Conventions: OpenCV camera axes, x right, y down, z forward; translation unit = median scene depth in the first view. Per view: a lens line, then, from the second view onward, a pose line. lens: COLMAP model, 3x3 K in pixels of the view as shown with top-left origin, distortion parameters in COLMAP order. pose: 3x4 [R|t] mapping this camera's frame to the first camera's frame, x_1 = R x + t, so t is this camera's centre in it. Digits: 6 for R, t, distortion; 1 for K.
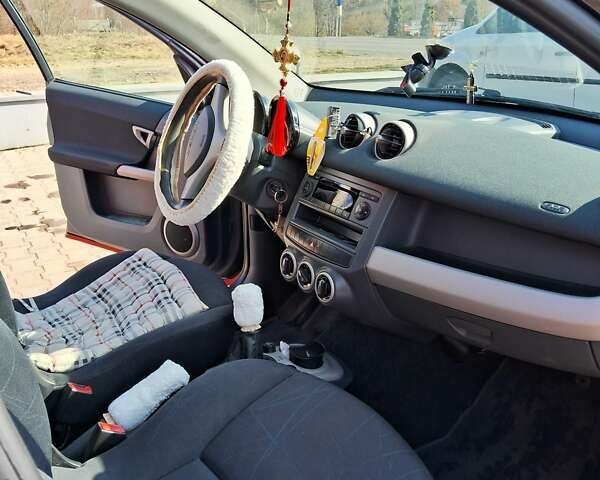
lens RADIAL K [[597.4, 0, 299.1], [0, 597.4, 256.7], [0, 0, 1]] dist [0.091492, -0.147880]
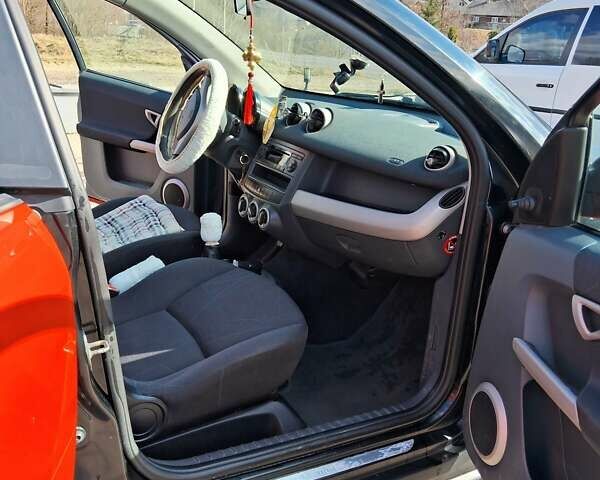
lens RADIAL K [[604.4, 0, 297.8], [0, 604.4, 259.4], [0, 0, 1]] dist [0.108370, -0.234701]
pose [[0.996582, 0.080450, -0.018789, 0.148601], [-0.080942, 0.996352, -0.027056, 0.170972], [0.016544, 0.028485, 0.999457, -0.431954]]
